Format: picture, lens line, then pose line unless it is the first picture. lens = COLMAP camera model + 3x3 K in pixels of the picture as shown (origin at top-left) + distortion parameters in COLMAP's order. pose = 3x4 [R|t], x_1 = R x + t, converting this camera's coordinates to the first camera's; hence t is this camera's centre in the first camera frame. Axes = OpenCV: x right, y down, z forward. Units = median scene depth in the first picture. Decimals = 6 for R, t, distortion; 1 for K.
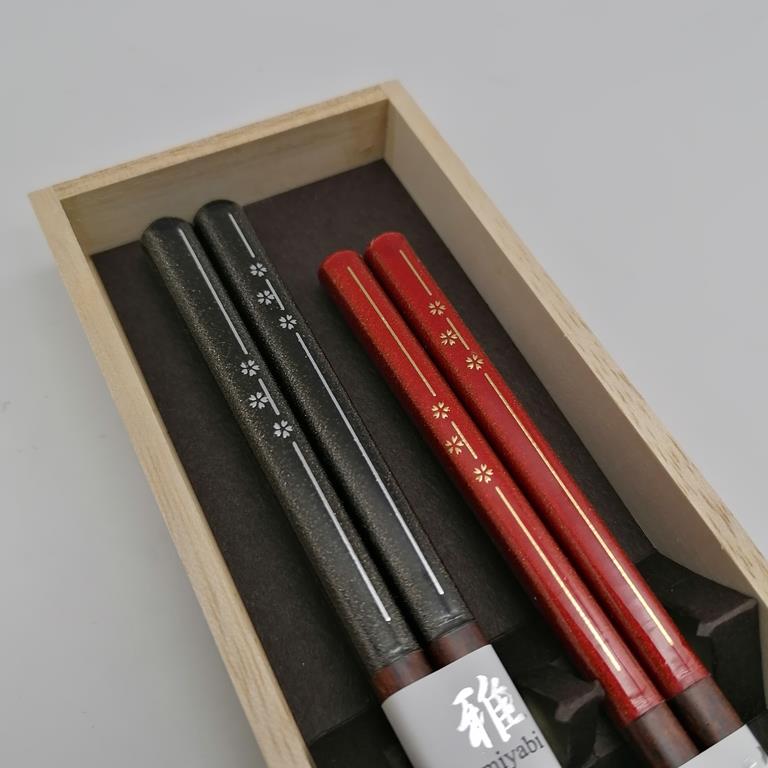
lens RADIAL K [[781.4, 0, 401.9], [0, 781.4, 383.6], [0, 0, 1]] dist [0.058629, -0.178061]
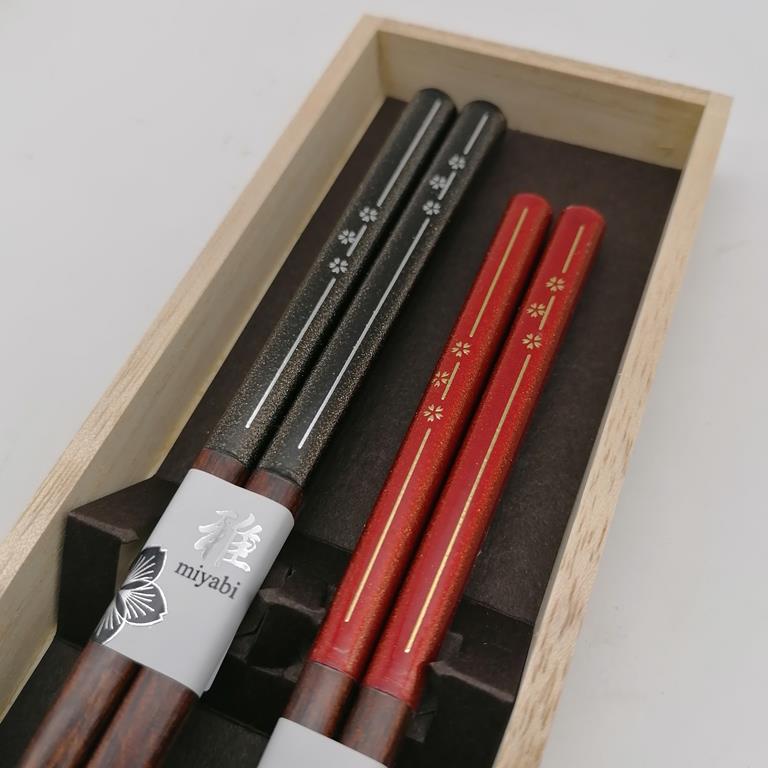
lens RADIAL K [[781.4, 0, 401.9], [0, 781.4, 383.6], [0, 0, 1]] dist [0.058629, -0.178061]
pose [[0.639910, 0.612626, -0.463901, 0.492954], [-0.624732, 0.766264, 0.150164, -0.033576], [0.447465, 0.193722, 0.873067, 0.120315]]
